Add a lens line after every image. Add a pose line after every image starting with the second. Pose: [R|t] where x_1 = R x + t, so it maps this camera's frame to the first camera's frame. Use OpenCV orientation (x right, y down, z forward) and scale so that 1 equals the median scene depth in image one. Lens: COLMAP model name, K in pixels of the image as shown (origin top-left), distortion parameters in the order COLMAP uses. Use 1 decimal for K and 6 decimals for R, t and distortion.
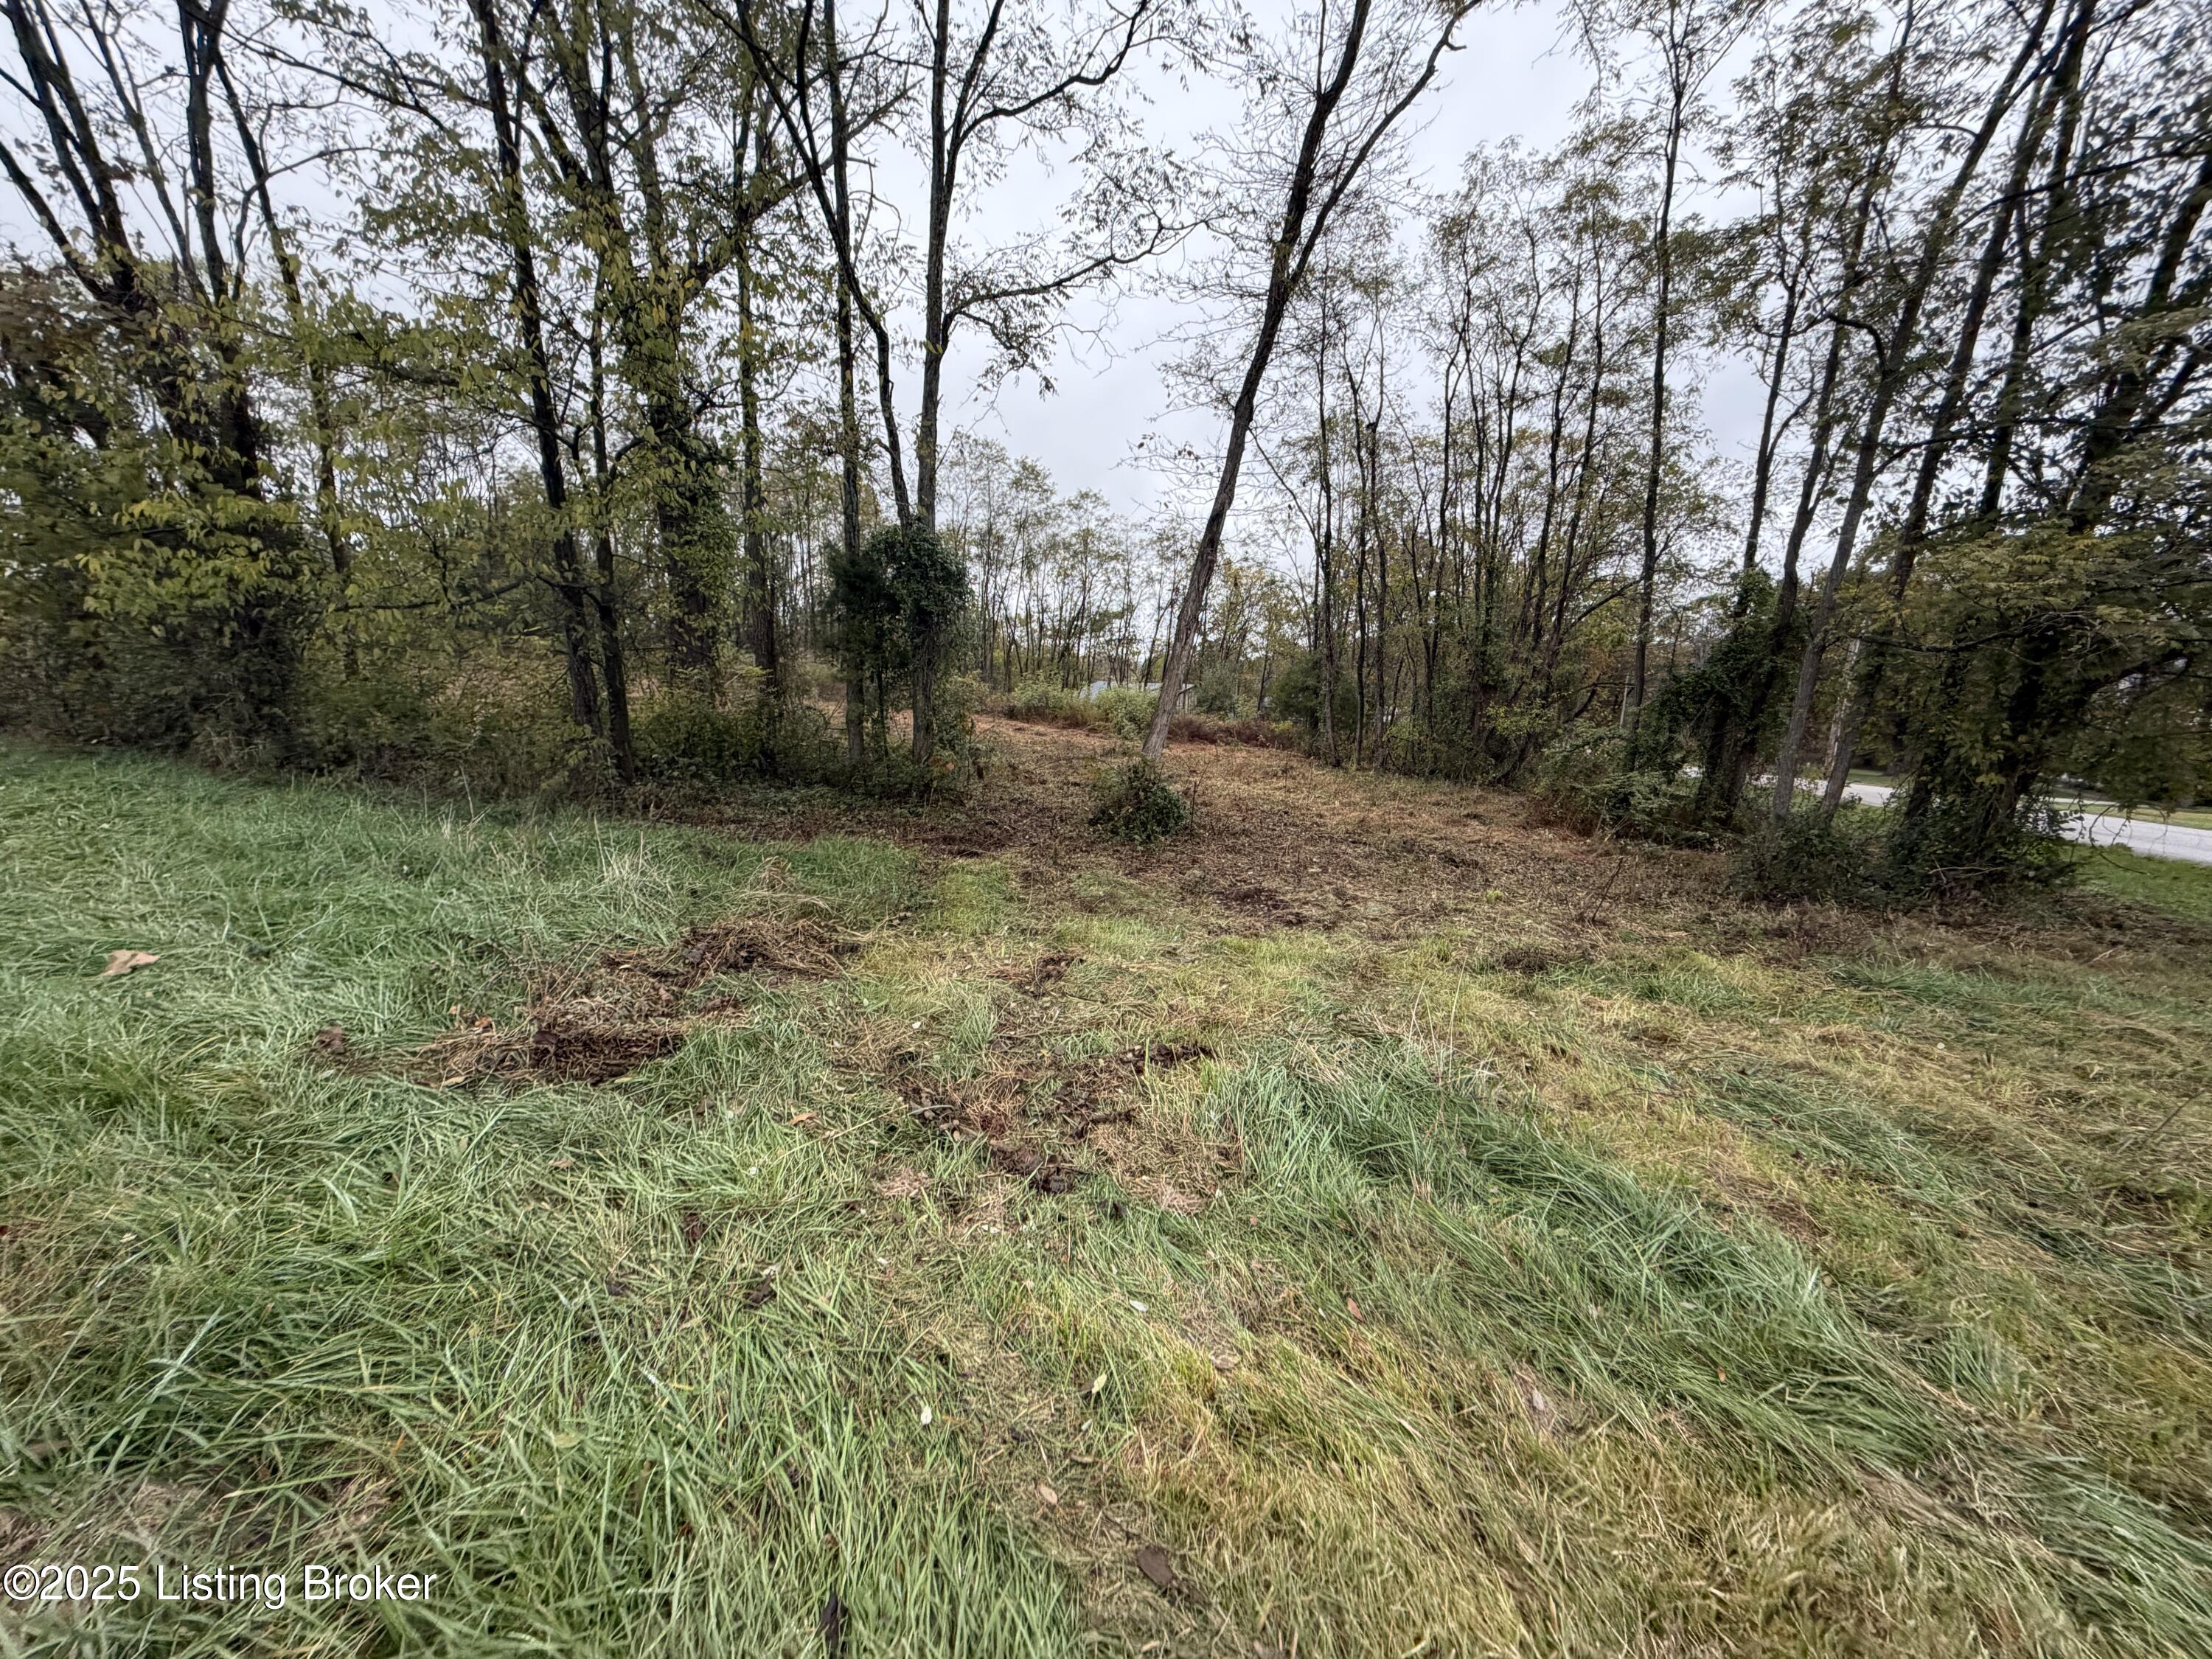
lens RADIAL K [[876.3, 0, 1100.0], [0, 876.3, 826.3], [0, 0, 1]] dist [-0.001446, -0.000015]
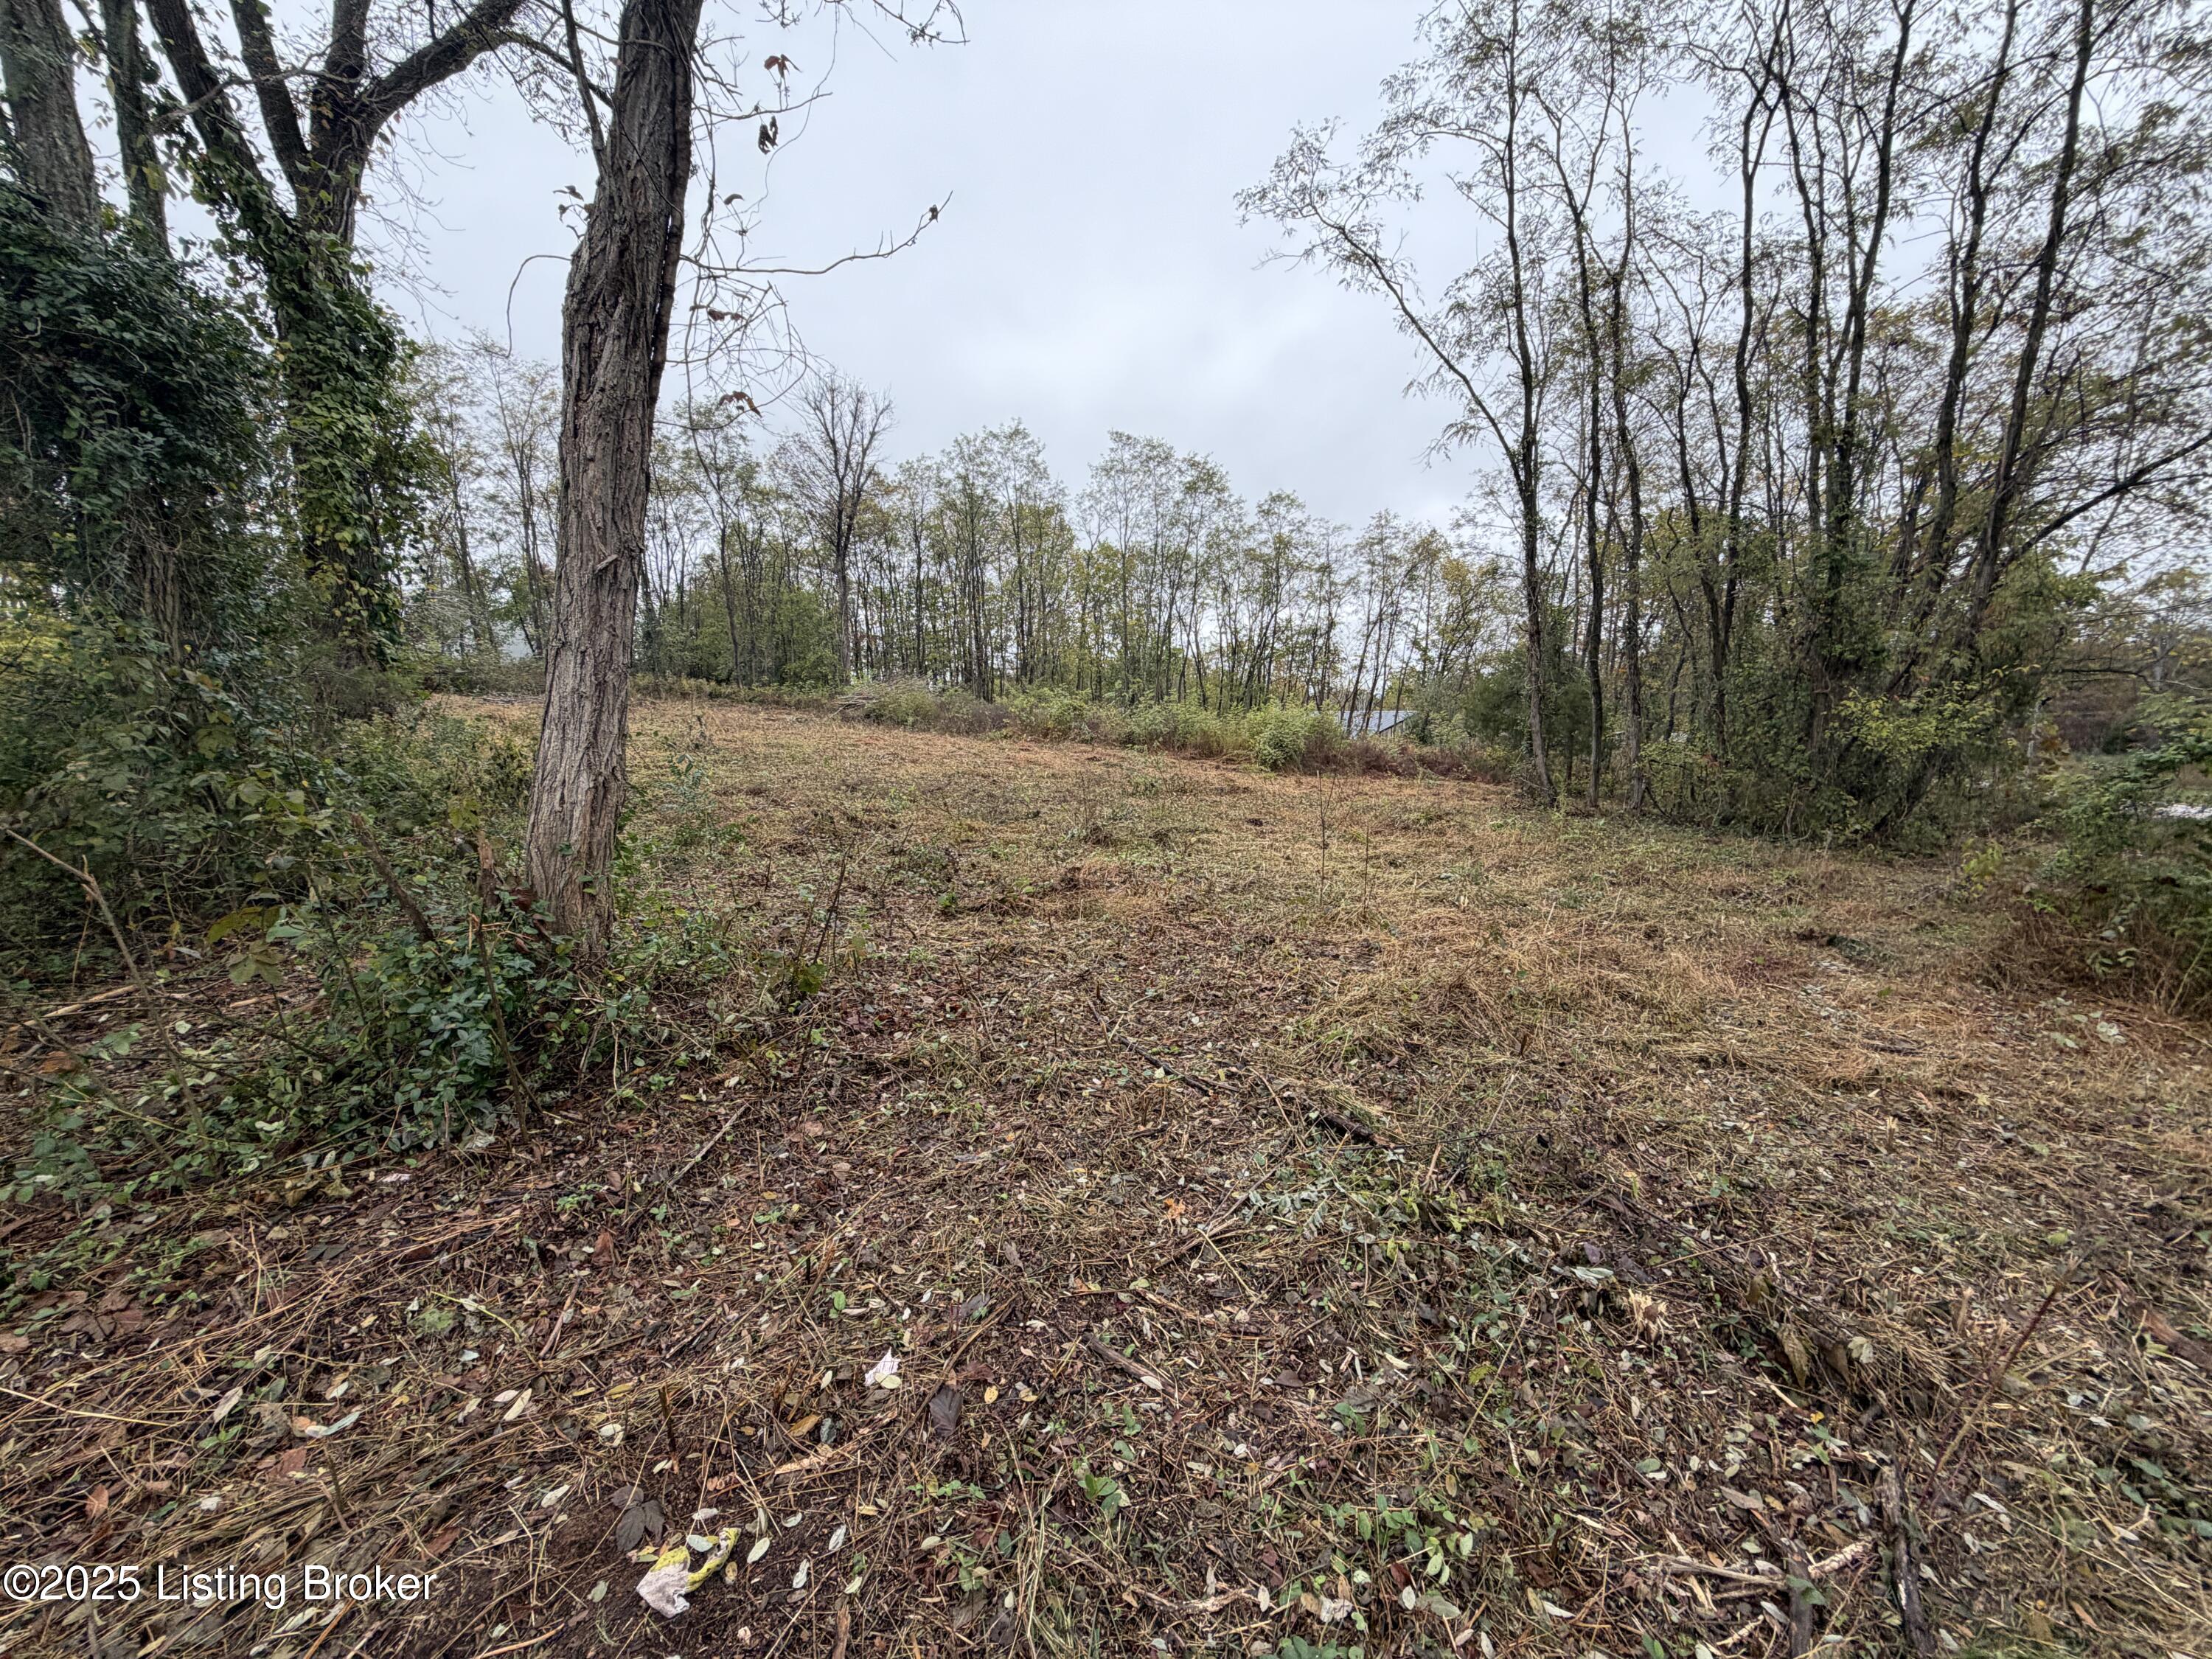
lens RADIAL K [[876.3, 0, 1100.0], [0, 876.3, 826.3], [0, 0, 1]] dist [-0.001446, -0.000015]
pose [[0.962748, 0.002076, -0.270391, 0.085427], [-0.014079, 0.998999, -0.042462, -0.016823], [0.270033, 0.044687, 0.961814, 0.208753]]
